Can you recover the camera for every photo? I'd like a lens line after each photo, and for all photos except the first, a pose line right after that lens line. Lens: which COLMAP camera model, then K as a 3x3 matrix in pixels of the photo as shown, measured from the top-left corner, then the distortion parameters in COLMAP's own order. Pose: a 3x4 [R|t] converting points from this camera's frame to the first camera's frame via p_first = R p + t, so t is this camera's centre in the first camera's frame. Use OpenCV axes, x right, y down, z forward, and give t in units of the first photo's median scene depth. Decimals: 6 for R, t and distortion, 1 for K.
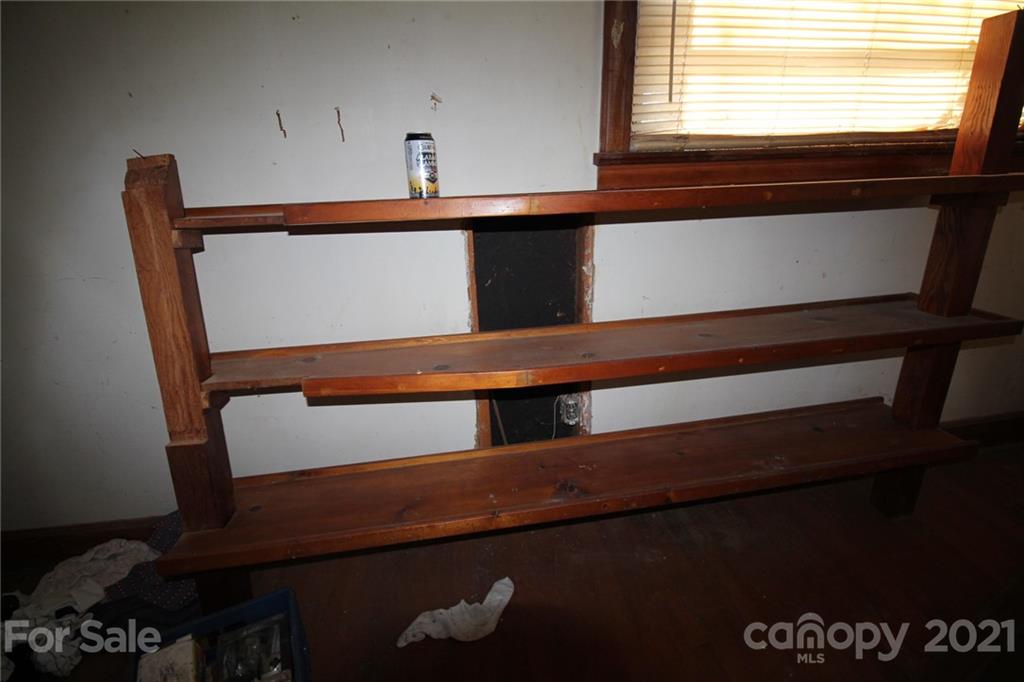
lens RADIAL K [[474.0, 0, 510.5], [0, 474.0, 332.1], [0, 0, 1]] dist [0.000042, -0.013004]
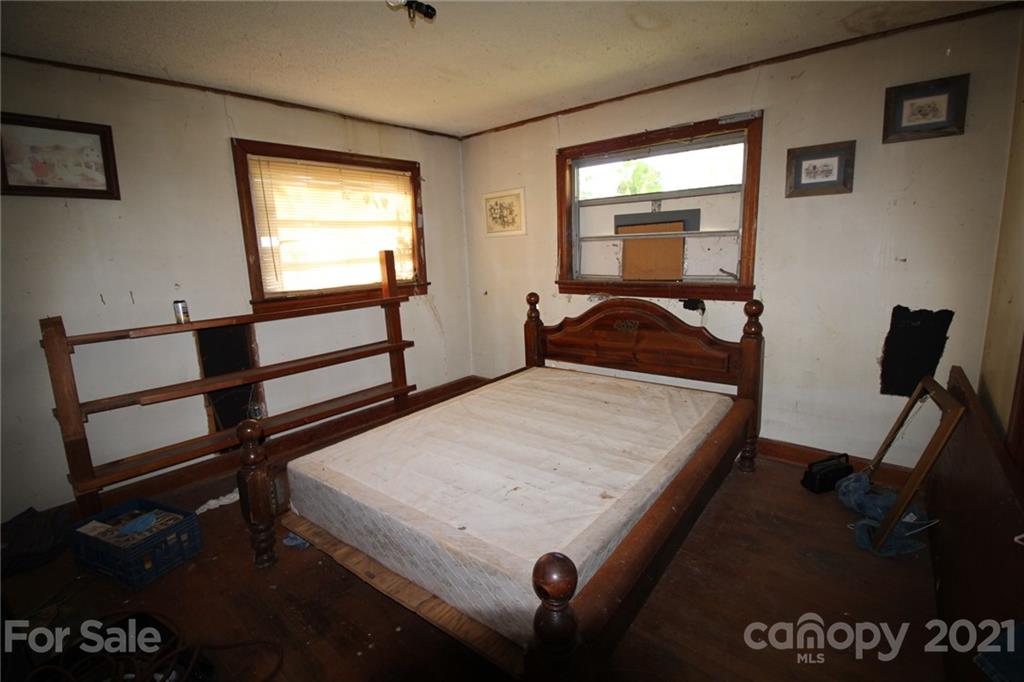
lens RADIAL K [[489.4, 0, 510.5], [0, 489.4, 325.4], [0, 0, 1]] dist [-0.000572, -0.045139]
pose [[0.791976, -0.096098, 0.602942, -0.326450], [0.202624, 0.972936, -0.111083, 0.359282], [-0.575949, 0.210145, 0.790014, -1.964467]]
